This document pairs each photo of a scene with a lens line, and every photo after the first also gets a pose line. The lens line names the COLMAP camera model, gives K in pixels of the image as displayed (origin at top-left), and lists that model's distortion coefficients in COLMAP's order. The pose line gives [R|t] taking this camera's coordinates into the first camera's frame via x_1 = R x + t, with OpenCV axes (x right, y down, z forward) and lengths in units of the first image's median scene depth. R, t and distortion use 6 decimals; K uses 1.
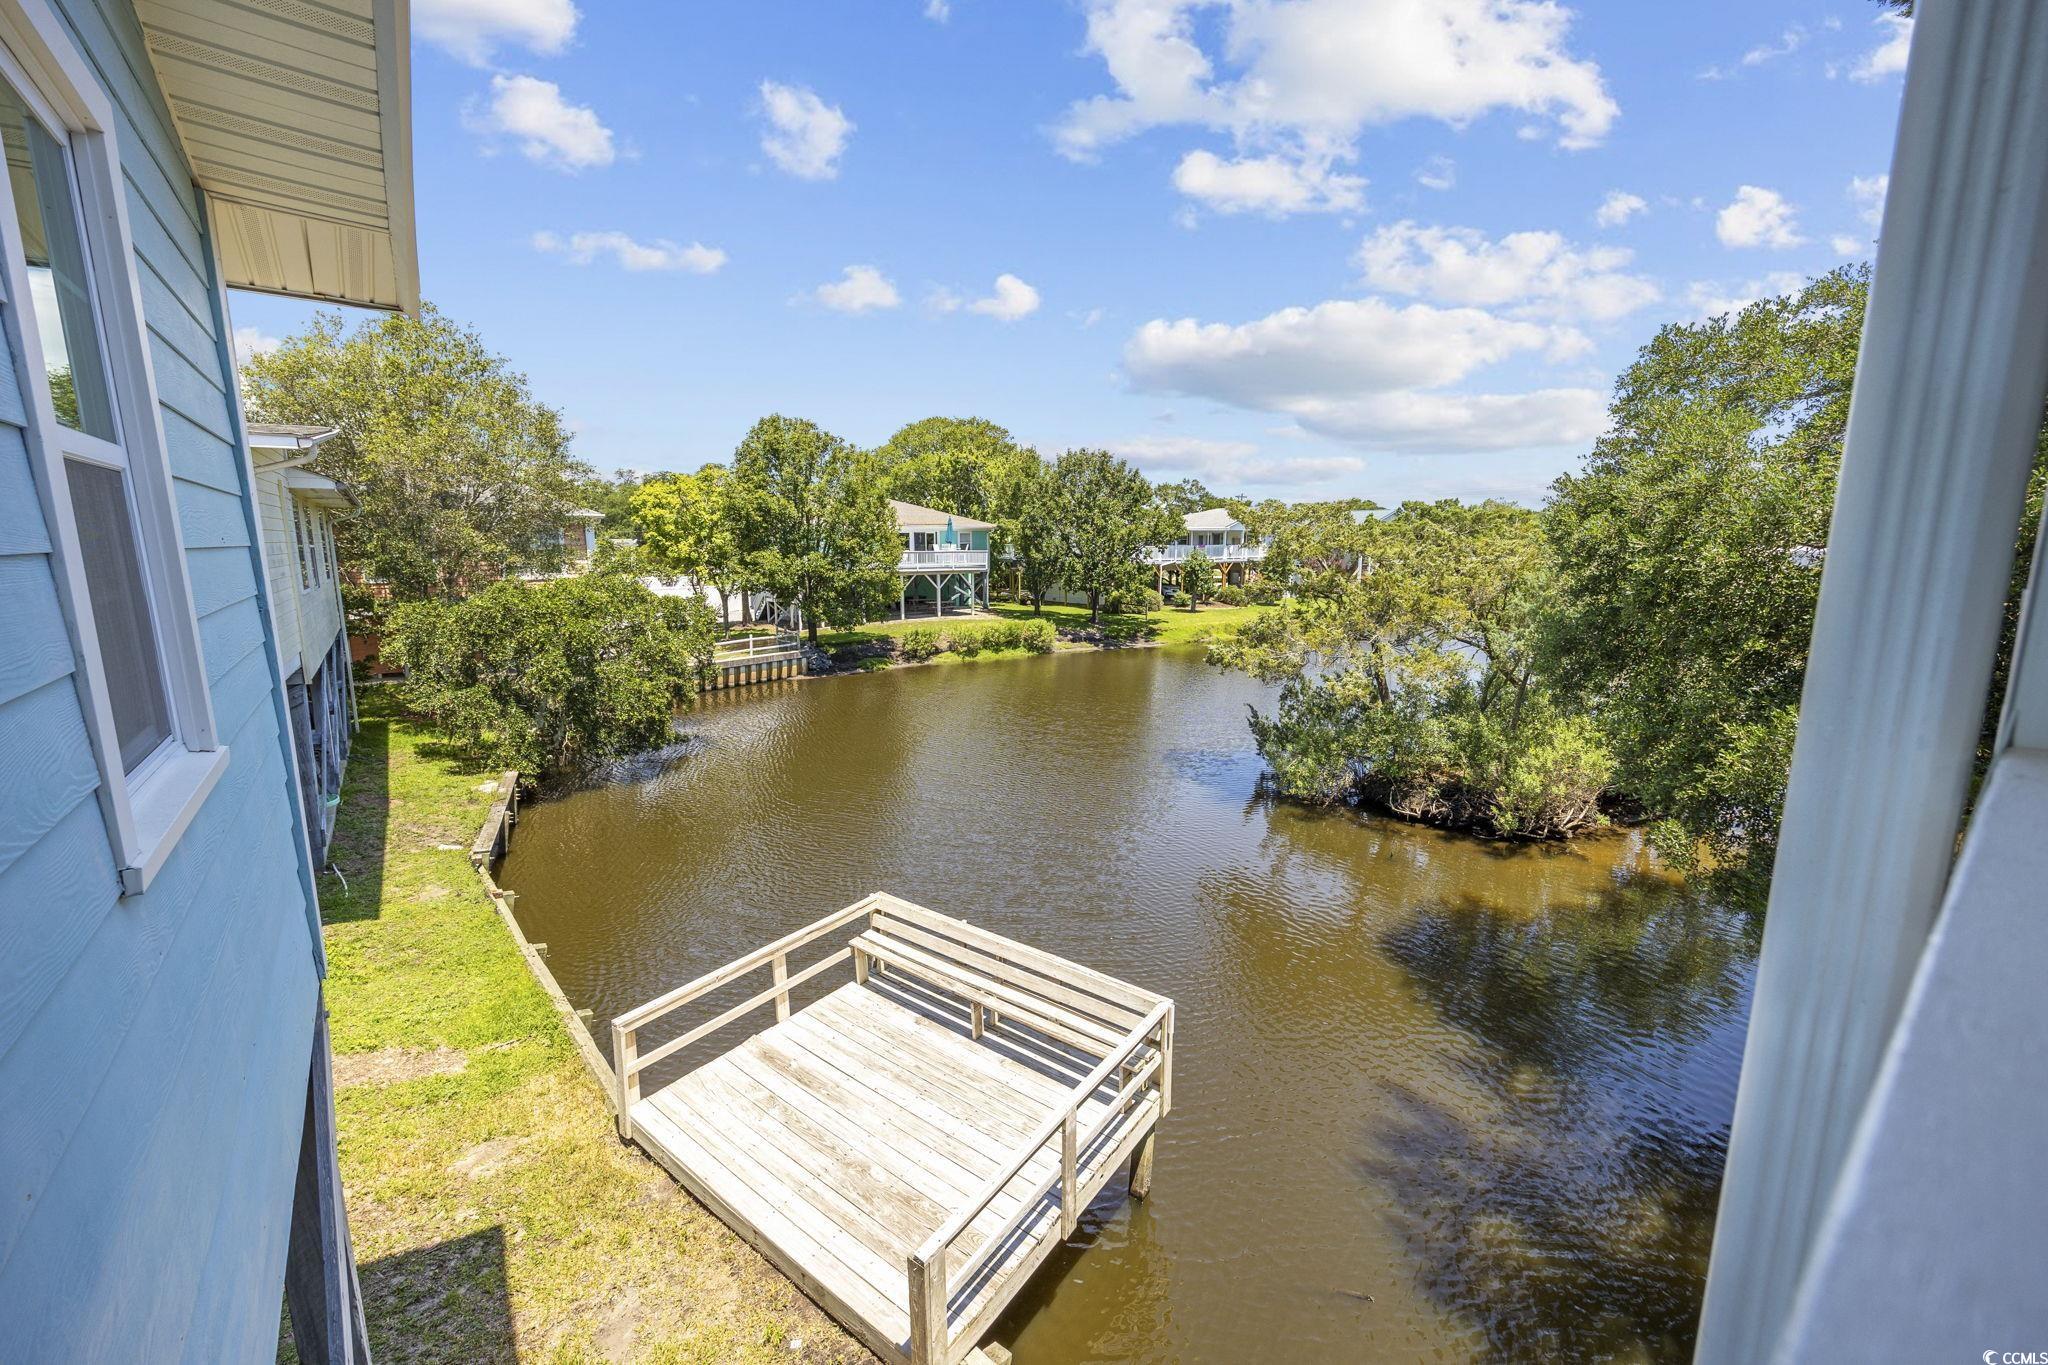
lens RADIAL K [[786.0, 0, 1029.1], [0, 786.0, 688.5], [0, 0, 1]] dist [-0.000078, -0.000095]
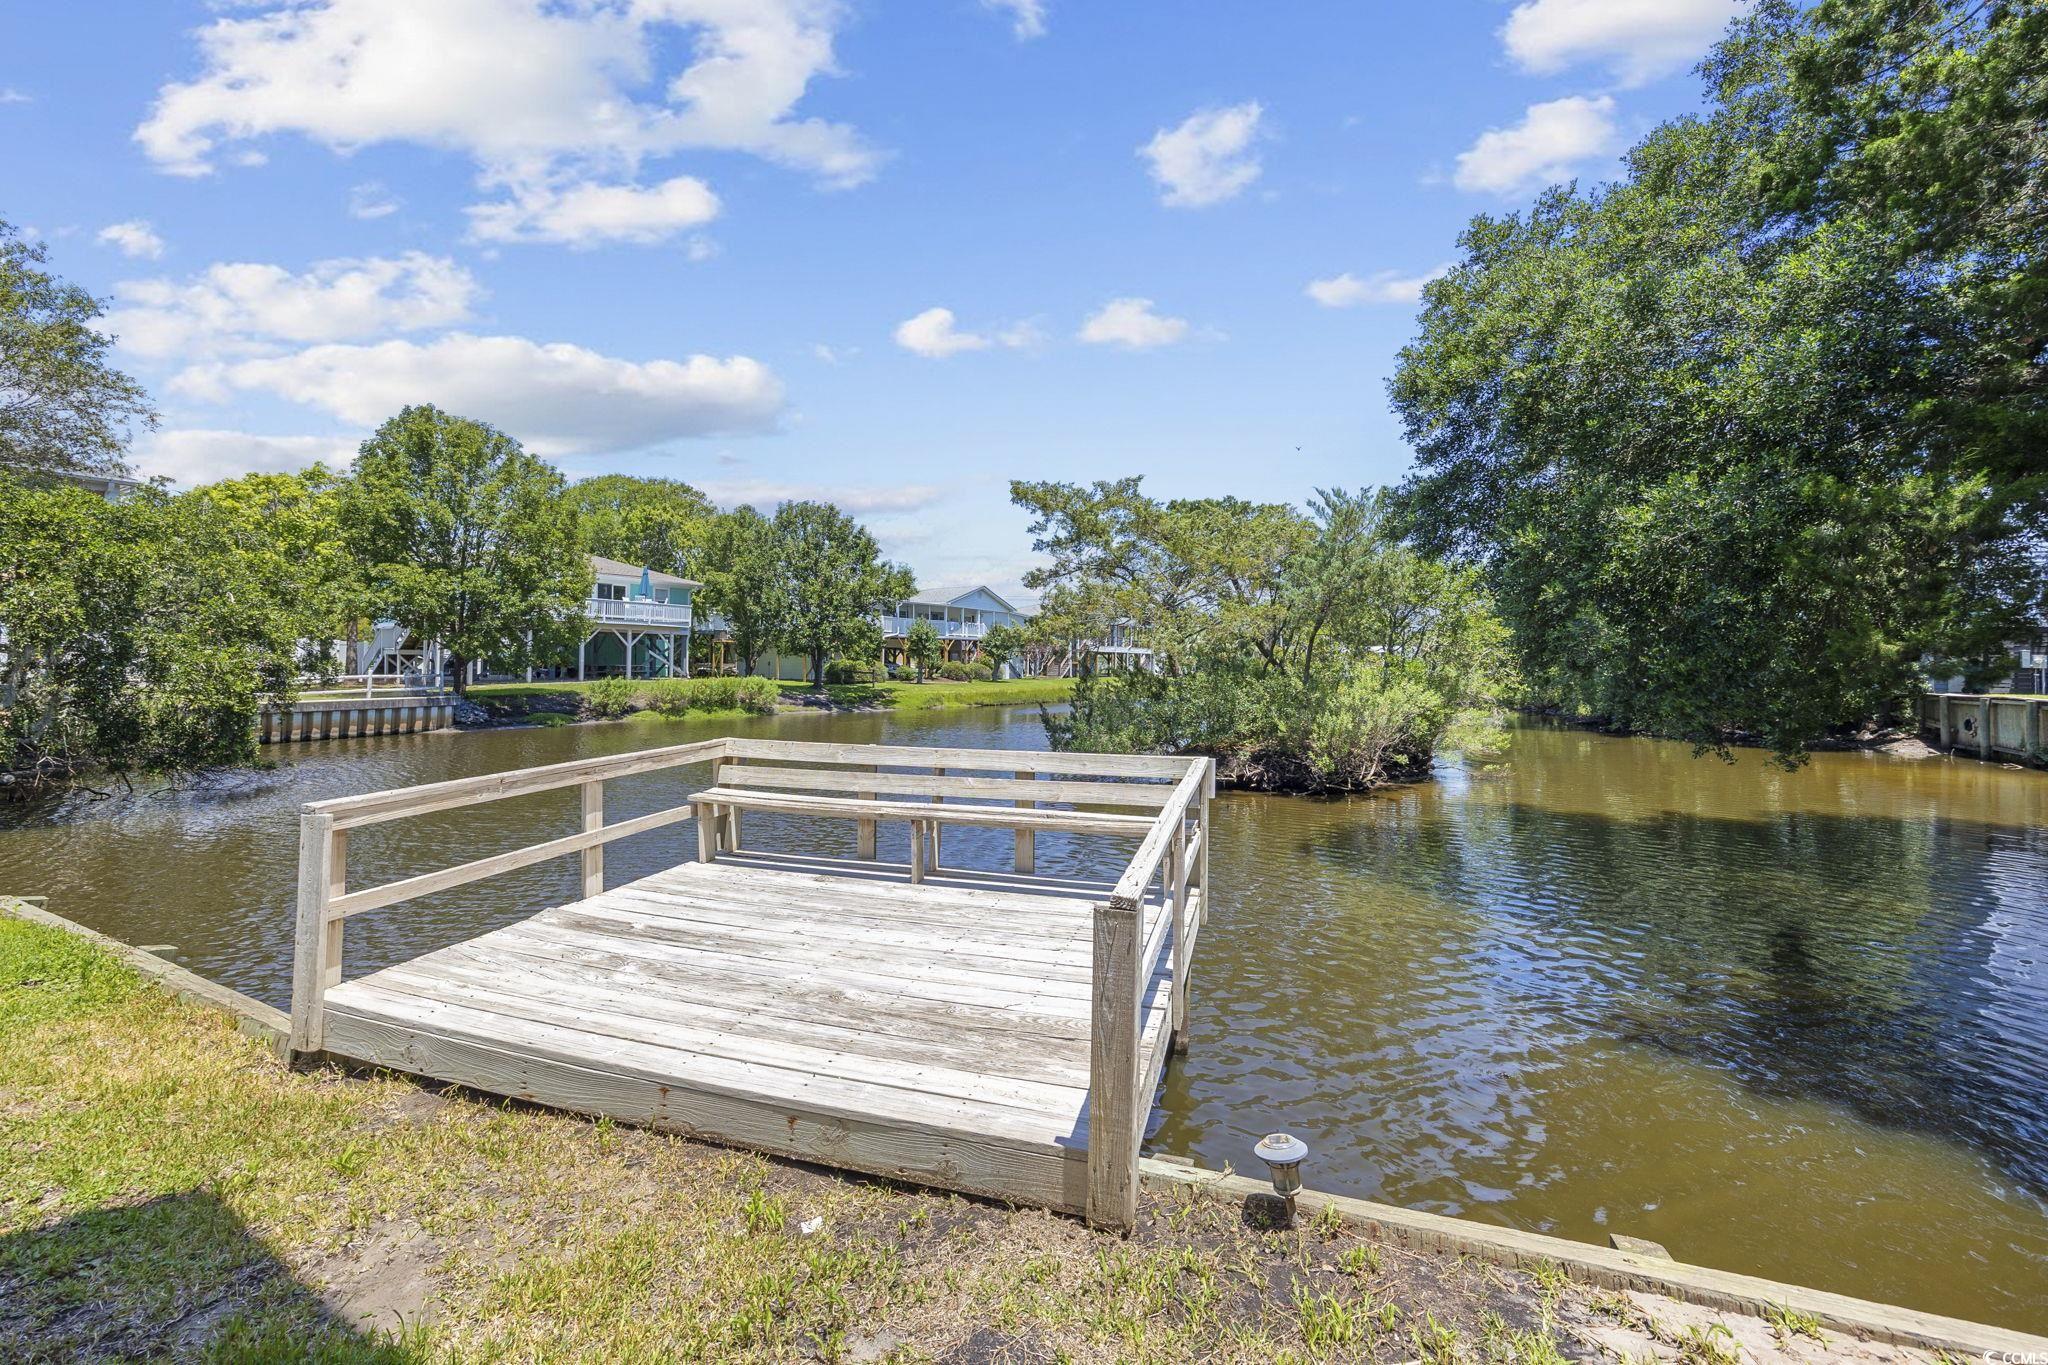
lens RADIAL K [[828.5, 0, 1011.4], [0, 828.5, 672.1], [0, 0, 1]] dist [-0.005125, 0.000294]
pose [[0.937092, 0.011392, 0.348897, -0.046990], [0.048977, 0.985291, -0.163717, 0.074745], [-0.345630, 0.170506, 0.922750, 0.054688]]
